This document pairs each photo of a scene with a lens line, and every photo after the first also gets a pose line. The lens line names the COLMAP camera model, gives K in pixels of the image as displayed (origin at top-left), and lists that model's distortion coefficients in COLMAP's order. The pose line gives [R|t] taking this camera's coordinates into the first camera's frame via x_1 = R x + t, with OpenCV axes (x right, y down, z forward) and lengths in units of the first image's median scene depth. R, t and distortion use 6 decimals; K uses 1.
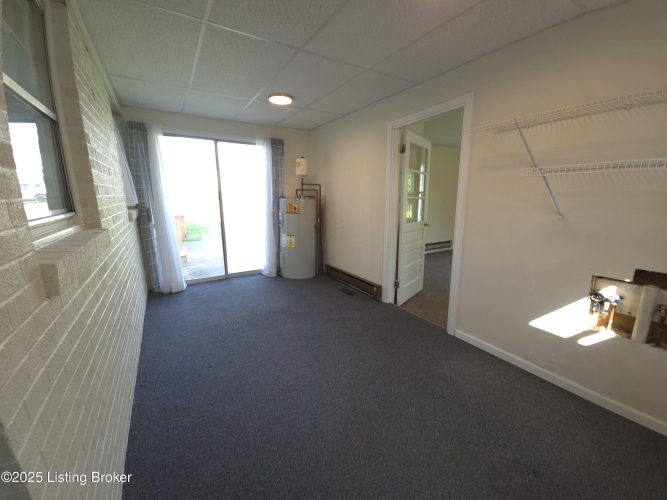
lens RADIAL K [[270.0, 0, 333.5], [0, 270.0, 250.0], [0, 0, 1]] dist [0.000752, -0.000451]
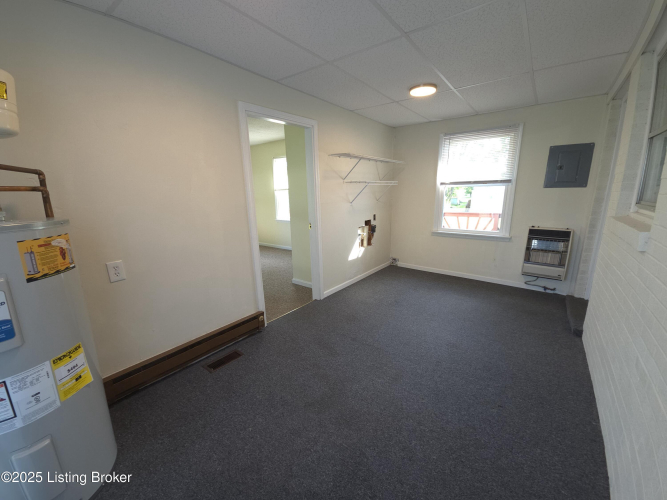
lens RADIAL K [[270.0, 0, 333.5], [0, 270.0, 250.0], [0, 0, 1]] dist [0.000752, -0.000451]
pose [[-0.350302, -0.192392, 0.916664, -0.784834], [0.205607, 0.939010, 0.275655, -0.278783], [-0.913791, 0.285035, -0.289380, 1.300724]]
